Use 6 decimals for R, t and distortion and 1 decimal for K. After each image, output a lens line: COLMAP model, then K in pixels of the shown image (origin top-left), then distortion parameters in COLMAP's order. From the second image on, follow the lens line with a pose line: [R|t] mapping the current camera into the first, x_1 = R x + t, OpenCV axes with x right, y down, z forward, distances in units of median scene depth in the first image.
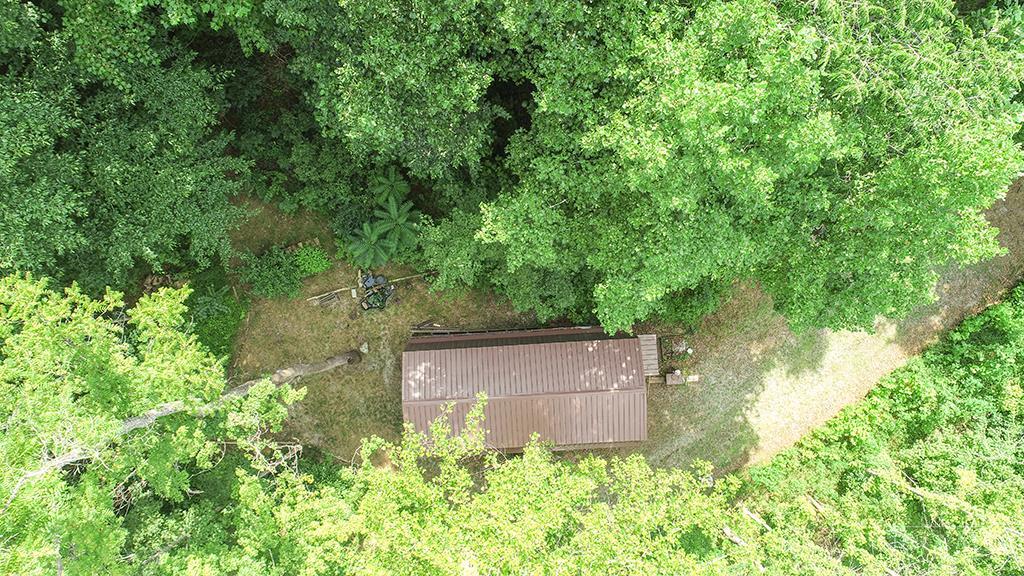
lens RADIAL K [[707.8, 0, 508.0], [0, 707.8, 288.8], [0, 0, 1]] dist [0.005588, 0.001135]
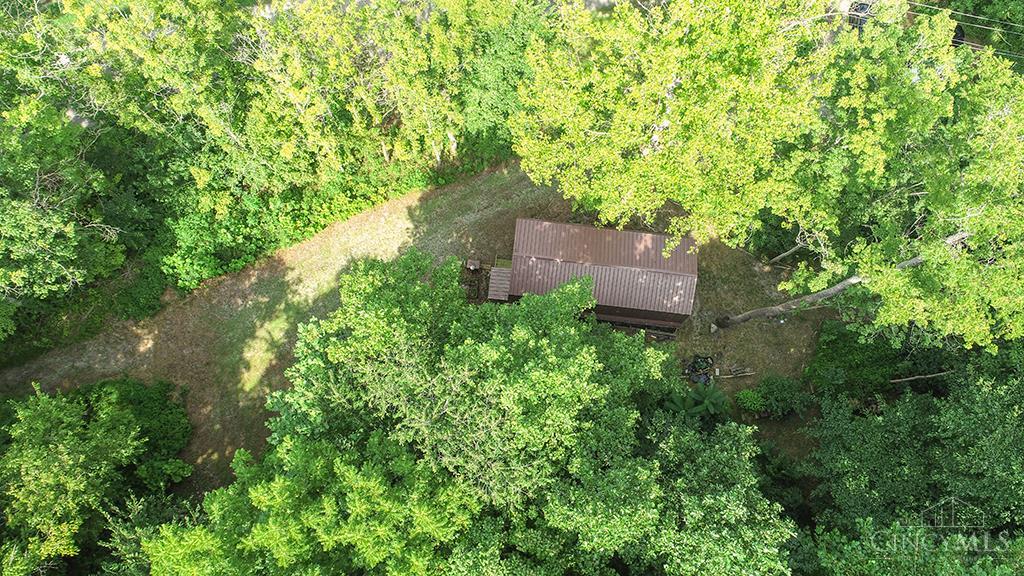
lens RADIAL K [[707.8, 0, 510.1], [0, 707.8, 283.6], [0, 0, 1]] dist [0.005588, 0.001135]
pose [[-0.985493, -0.168952, 0.016060, 0.148768], [0.168917, -0.967307, 0.189168, -0.140600], [-0.016425, 0.189137, 0.981813, -0.248813]]
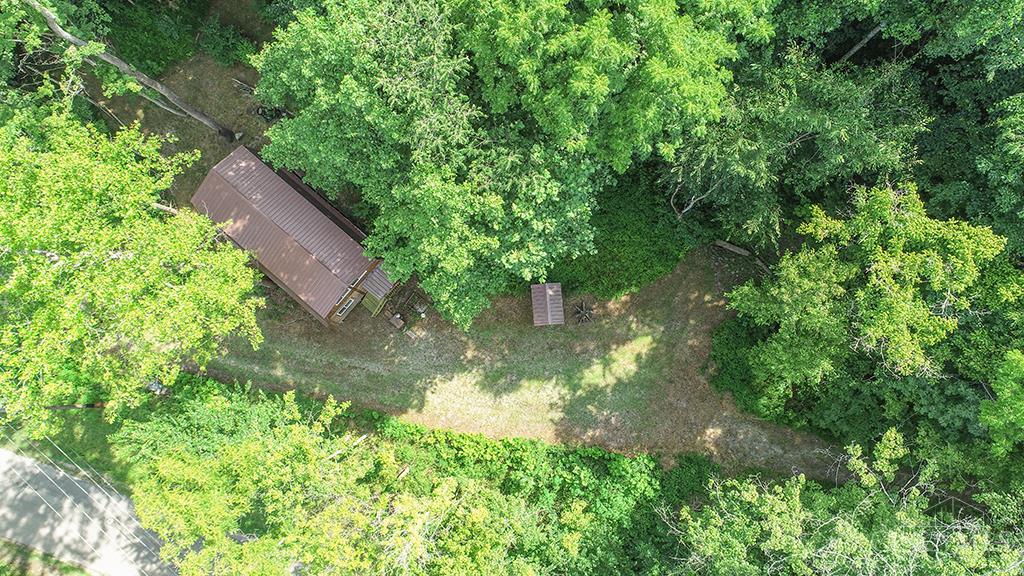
lens RADIAL K [[707.8, 0, 510.5], [0, 707.8, 289.4], [0, 0, 1]] dist [0.005588, 0.001135]
pose [[0.724261, 0.684806, -0.080538, 0.459811], [-0.687736, 0.725846, -0.012876, -0.037880], [0.049640, 0.064714, 0.996668, -0.251373]]
